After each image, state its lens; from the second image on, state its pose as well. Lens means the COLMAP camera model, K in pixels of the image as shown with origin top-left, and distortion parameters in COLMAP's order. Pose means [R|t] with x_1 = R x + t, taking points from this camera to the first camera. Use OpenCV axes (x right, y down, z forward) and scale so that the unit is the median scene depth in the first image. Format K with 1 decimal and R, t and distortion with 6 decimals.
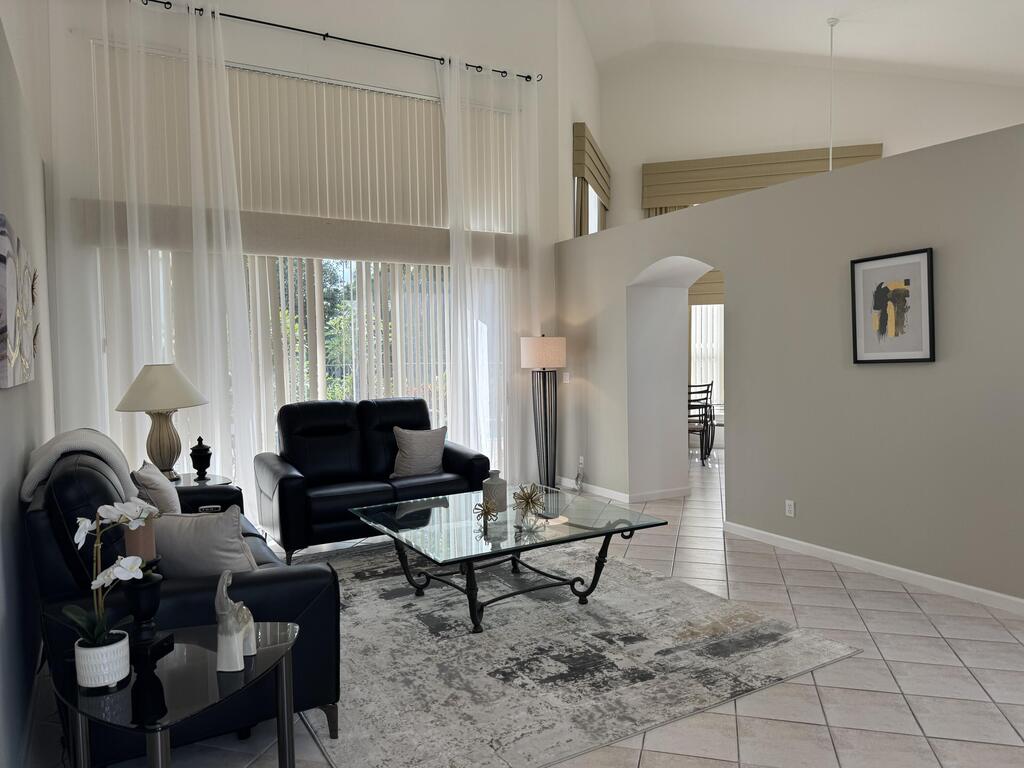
lens RADIAL K [[713.4, 0, 512.0], [0, 713.4, 384.0], [0, 0, 1]] dist [0.037357, -0.046151]
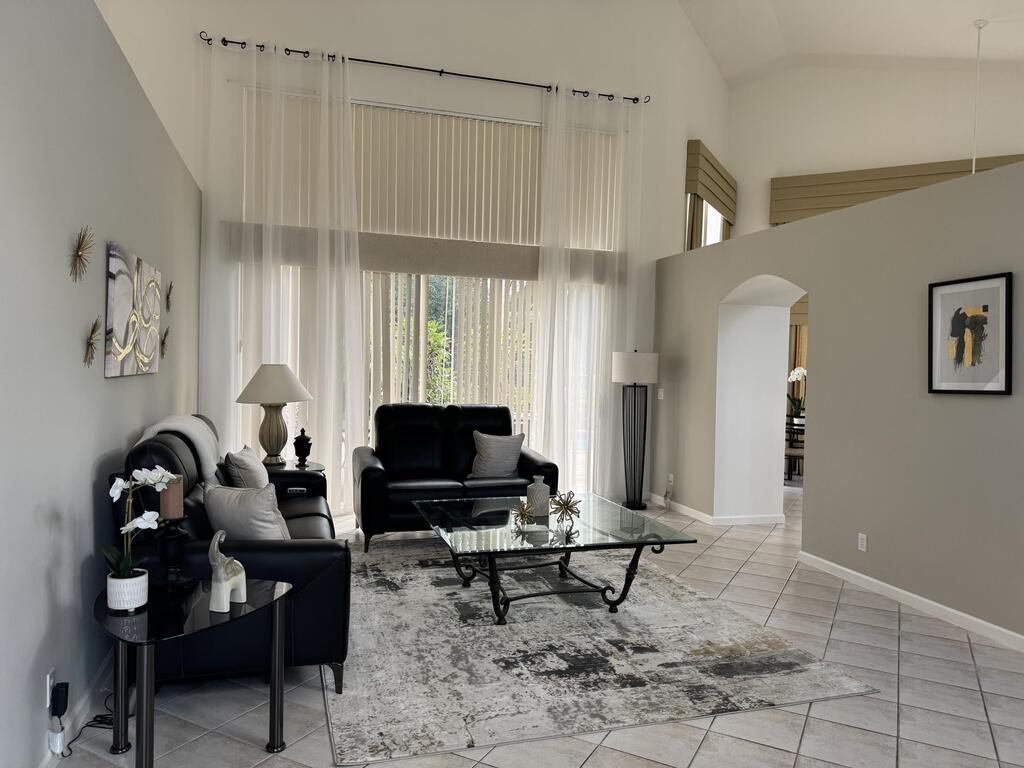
lens RADIAL K [[715.0, 0, 505.5], [0, 715.0, 377.7], [0, 0, 1]] dist [0.036485, -0.042372]
pose [[0.971838, 0.045062, -0.231300, 0.167548], [-0.050831, 0.998526, -0.019039, -0.002432], [0.230101, 0.030260, 0.972696, -0.050117]]
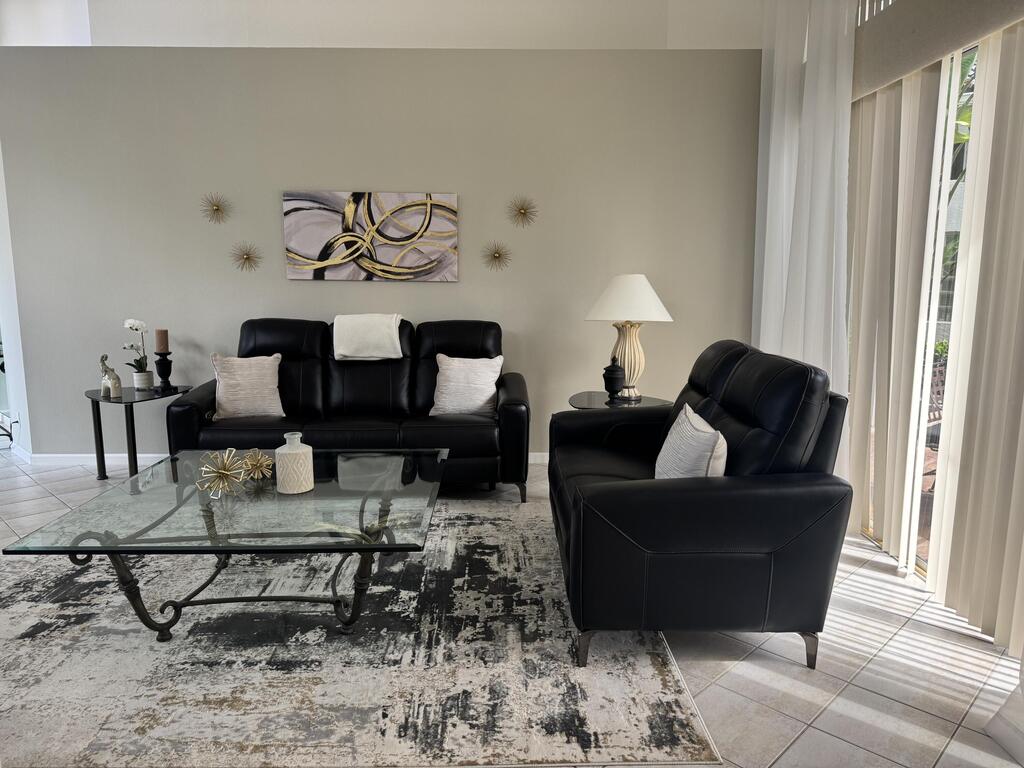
lens RADIAL K [[715.0, 0, 505.5], [0, 715.0, 377.7], [0, 0, 1]] dist [0.036485, -0.042372]
pose [[-0.487875, 0.146275, -0.860571, 0.479147], [-0.031007, 0.982334, 0.184550, -0.070373], [0.872363, 0.116721, -0.474720, 1.535489]]
